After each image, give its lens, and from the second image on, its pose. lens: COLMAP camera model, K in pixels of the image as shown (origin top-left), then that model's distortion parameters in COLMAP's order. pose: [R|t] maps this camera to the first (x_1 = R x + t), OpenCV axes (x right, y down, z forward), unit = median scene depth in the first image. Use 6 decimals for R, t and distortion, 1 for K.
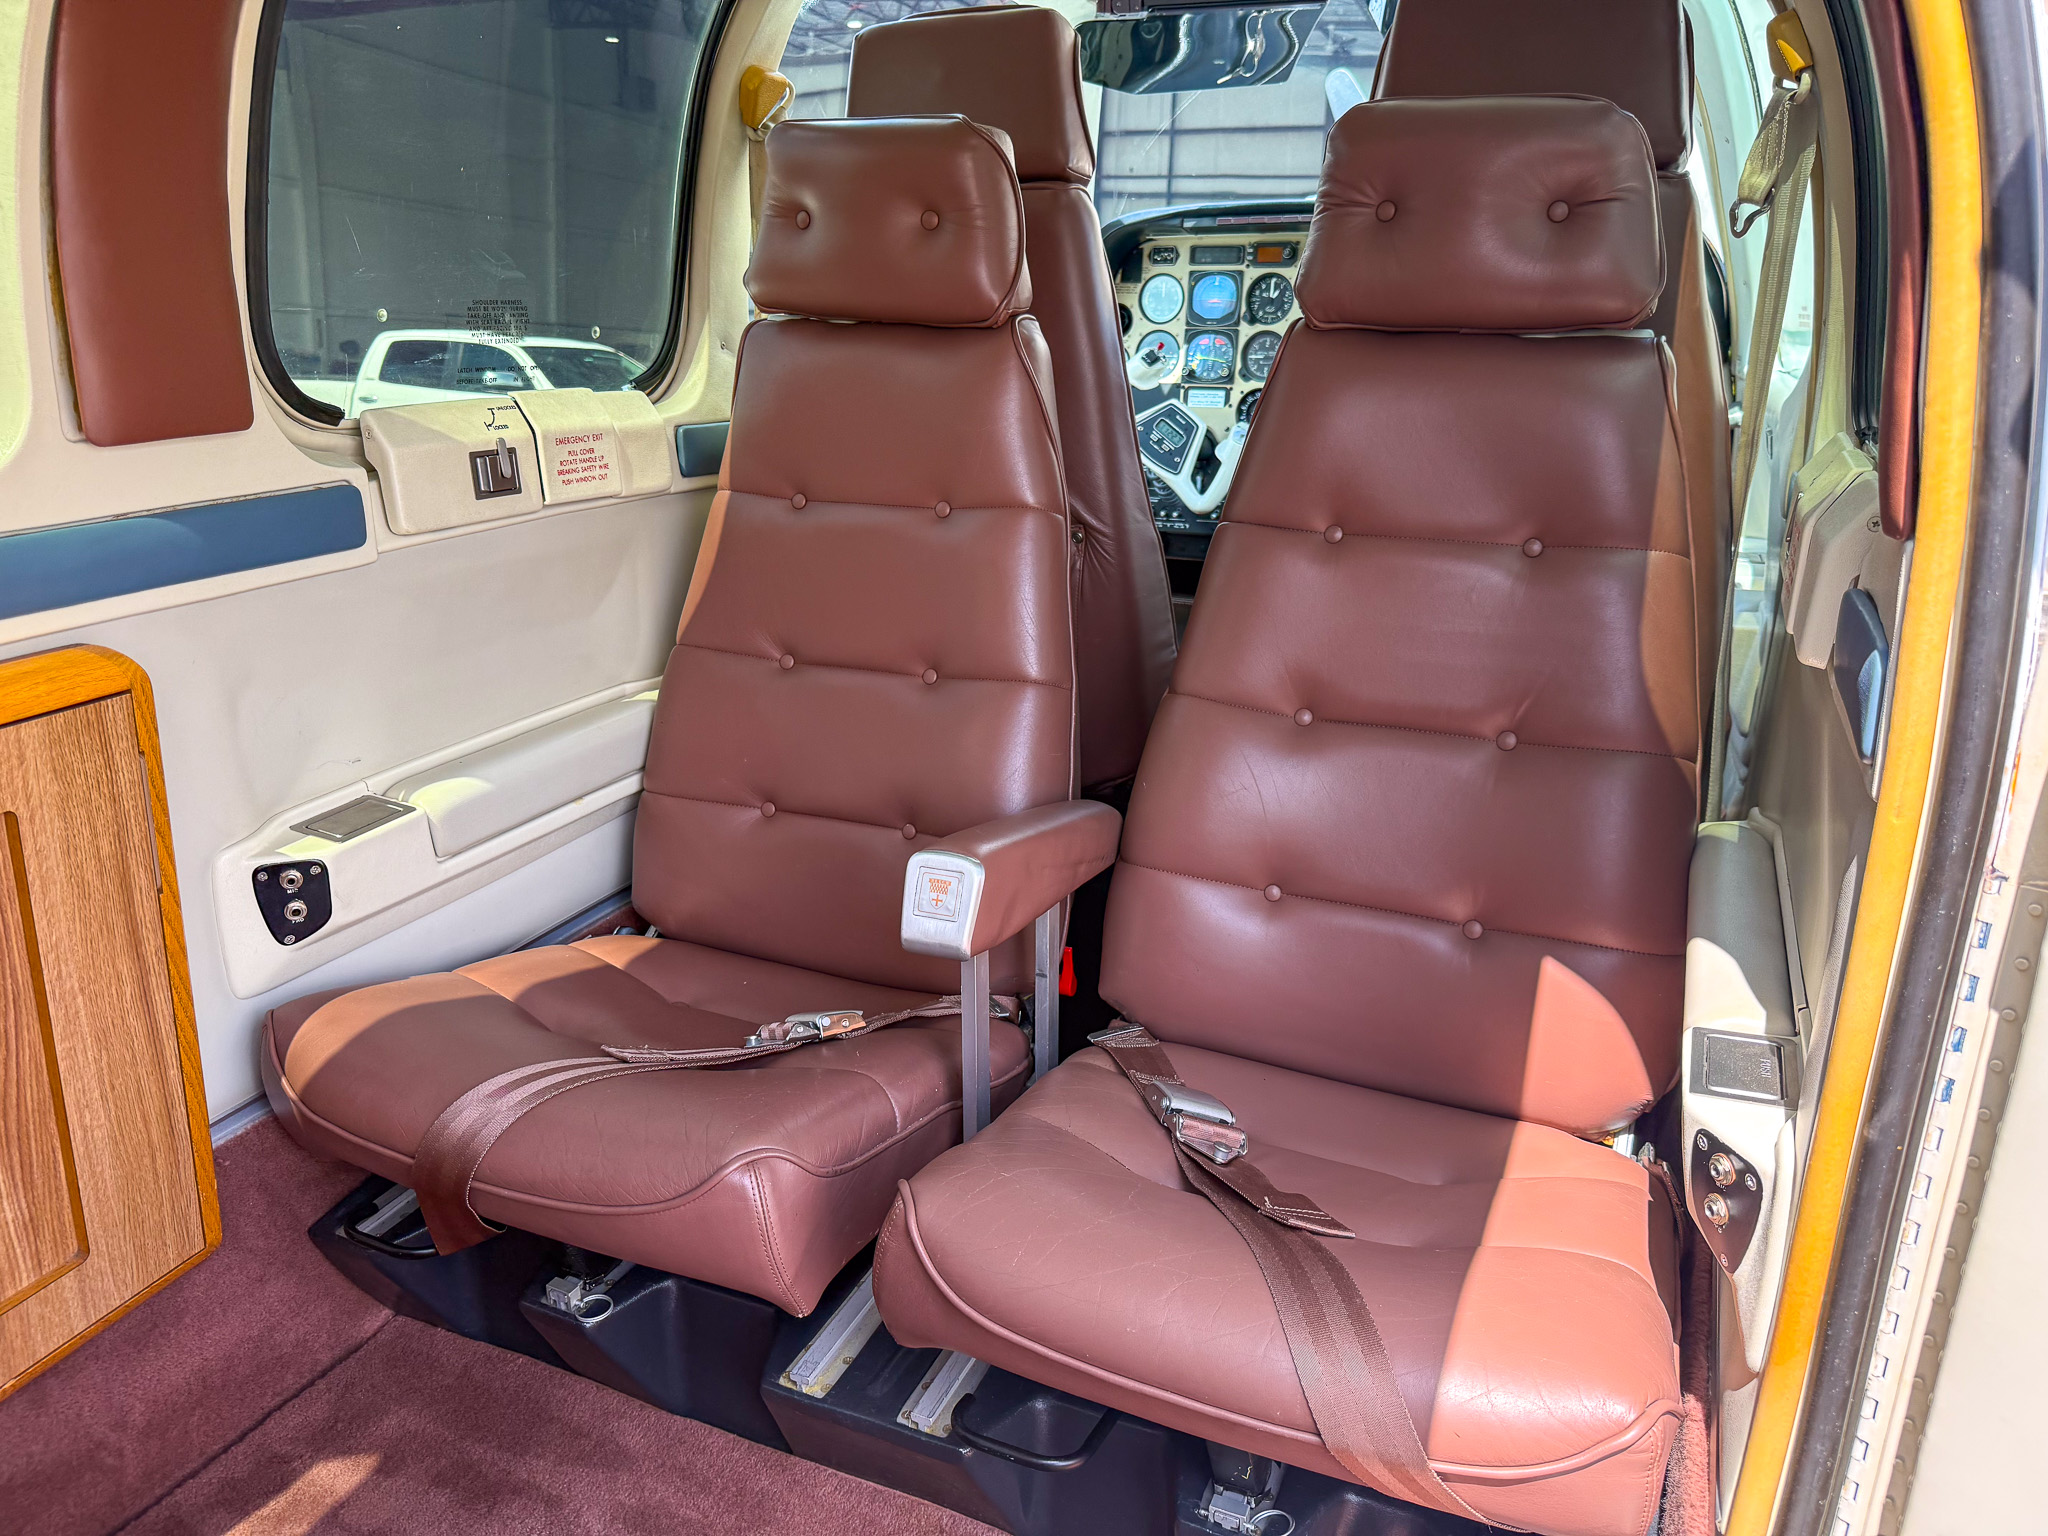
lens RADIAL K [[1467.1, 0, 1032.8], [0, 1467.1, 775.5], [0, 0, 1]] dist [0.000128, 0.001948]
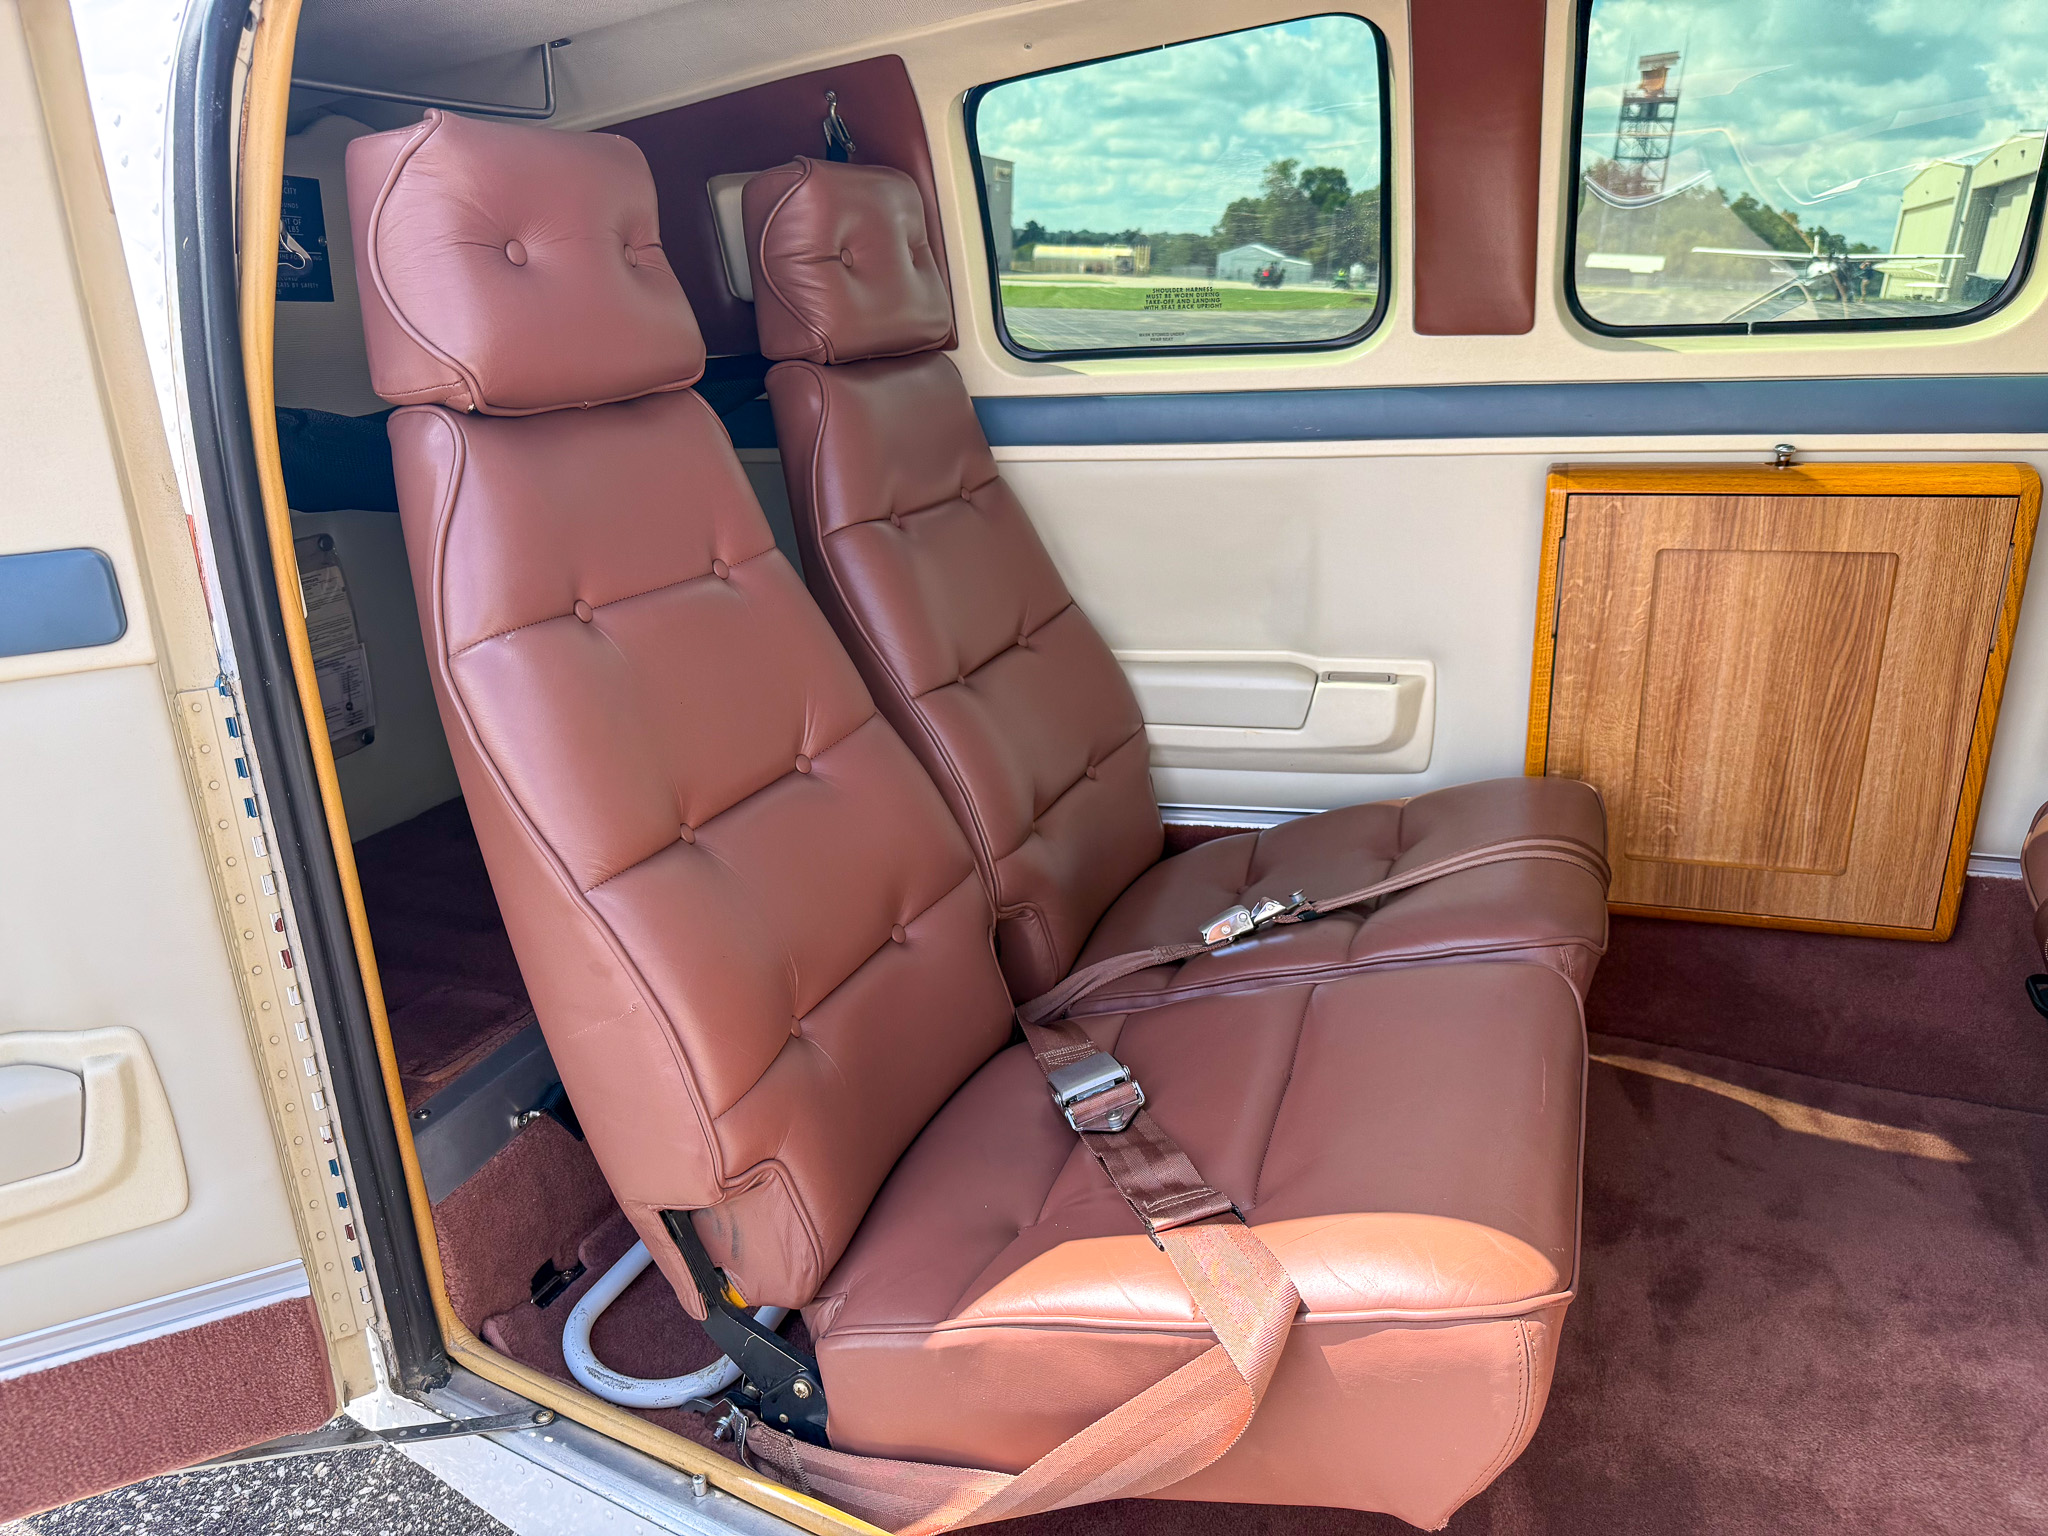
lens RADIAL K [[1467.1, 0, 1029.2], [0, 1467.1, 781.3], [0, 0, 1]] dist [0.000128, 0.001948]
pose [[0.027216, 0.305370, -0.951845, 0.642224], [-0.283693, 0.915406, 0.285568, 0.049066], [0.958529, 0.262260, 0.111545, 0.025518]]
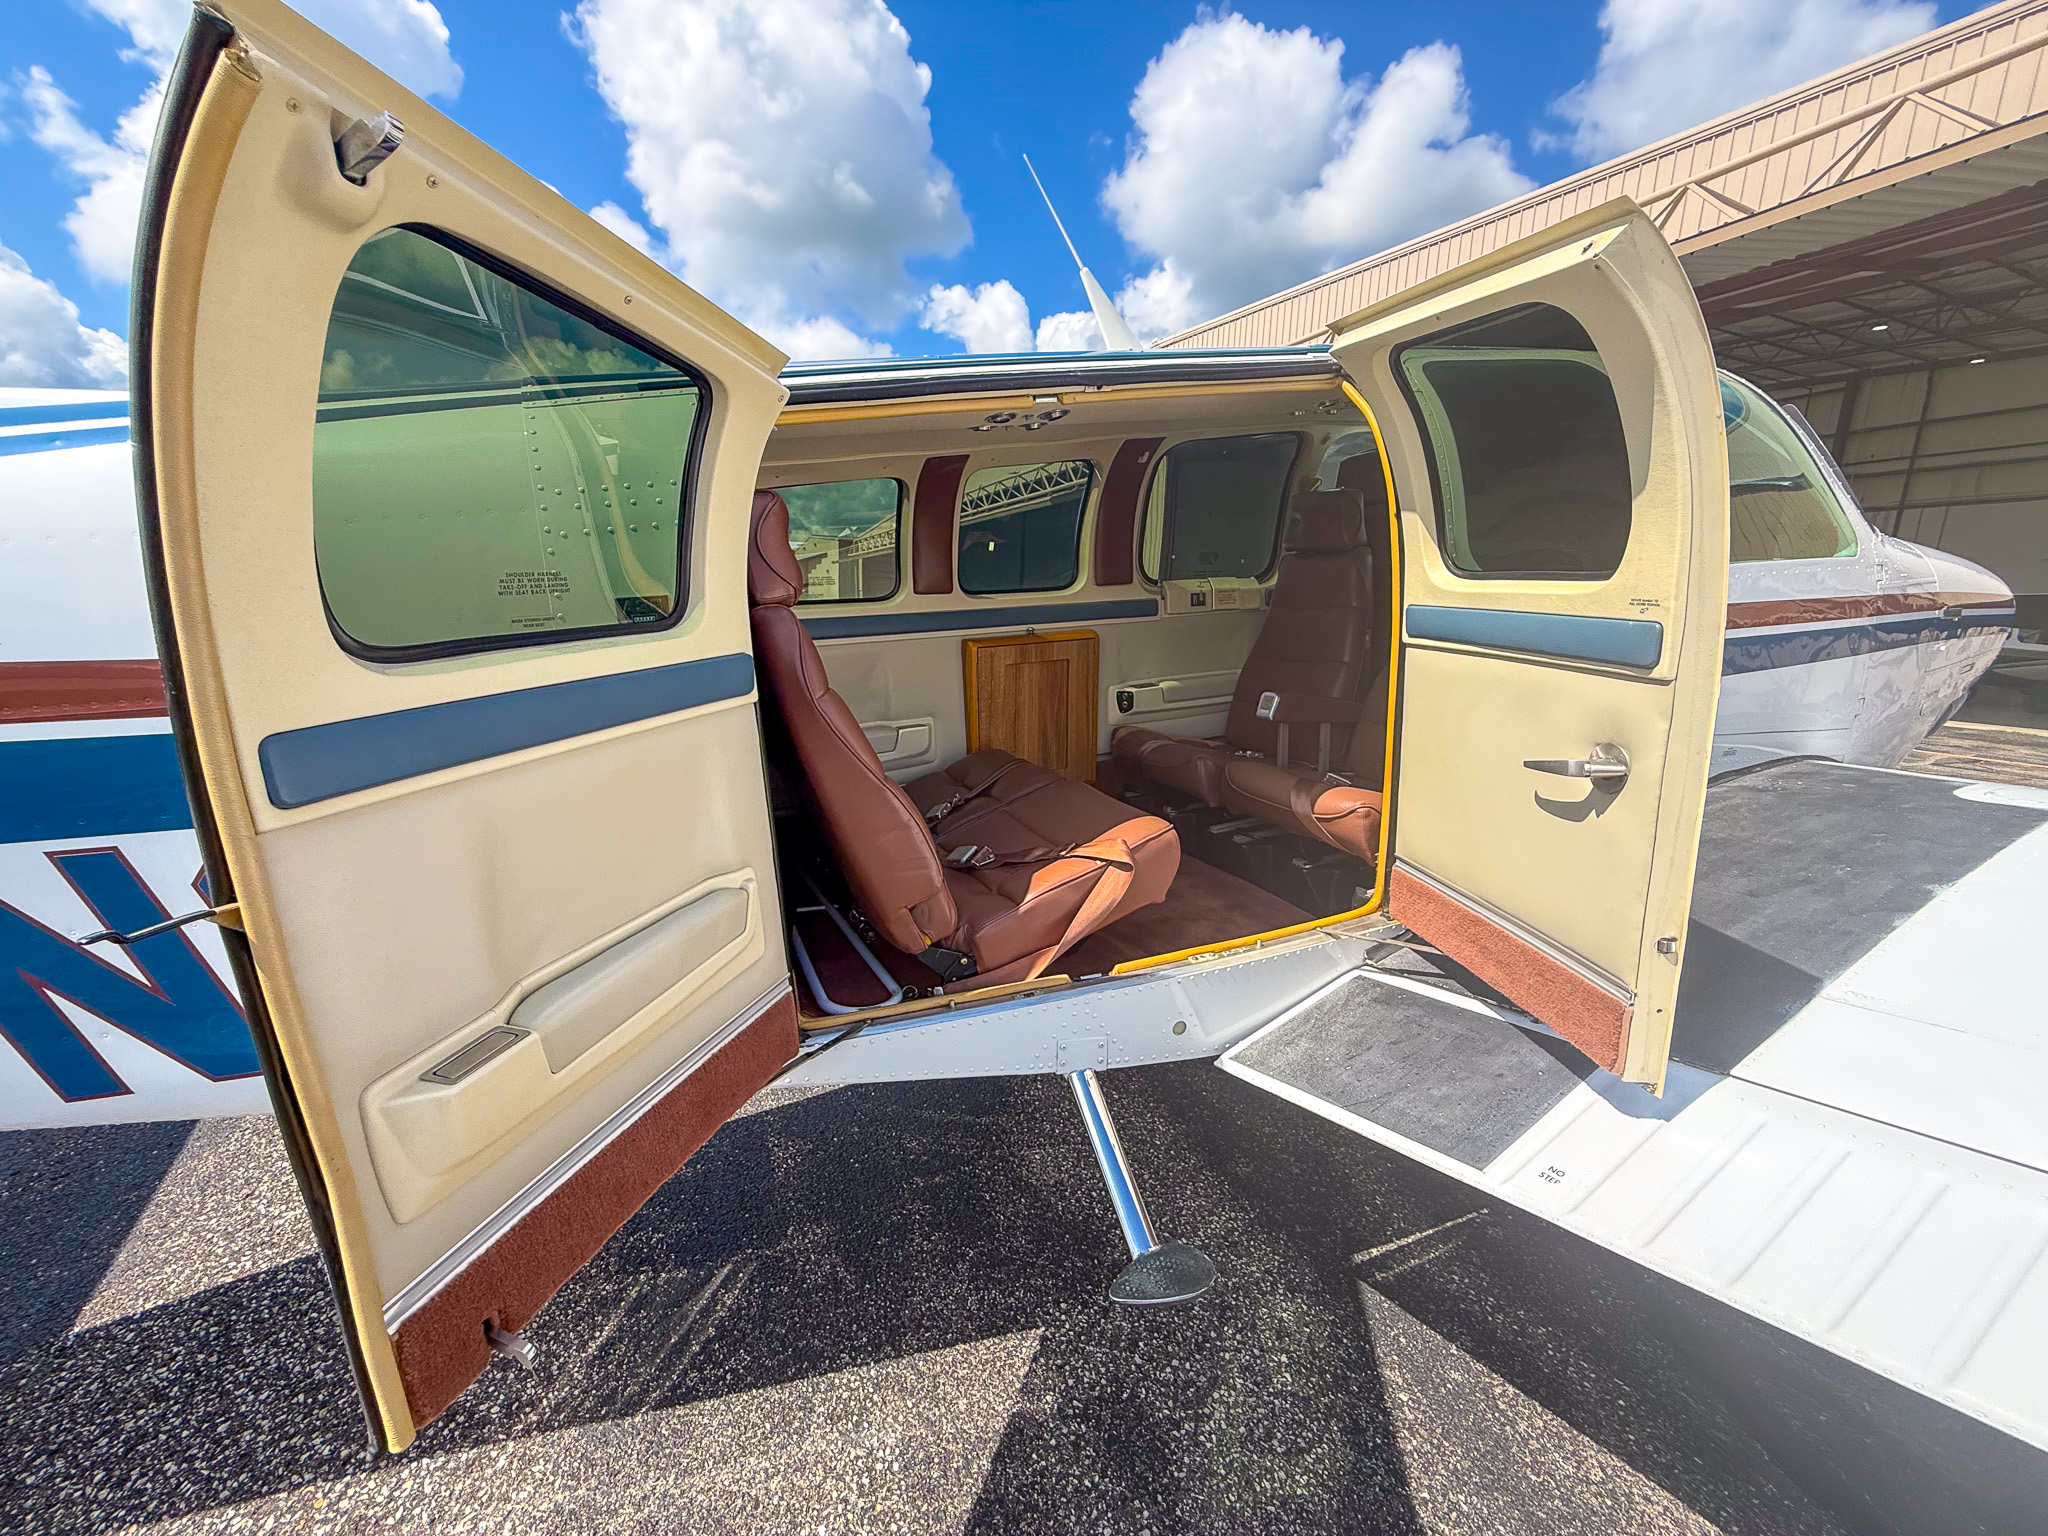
lens RADIAL K [[826.2, 0, 1020.0], [0, 826.2, 763.9], [0, 0, 1]] dist [-0.000756, 0.000019]
pose [[0.735238, 0.108729, -0.669032, 0.828588], [-0.168757, 0.985332, -0.025324, 0.367041], [0.656465, 0.131523, 0.742802, -0.854327]]
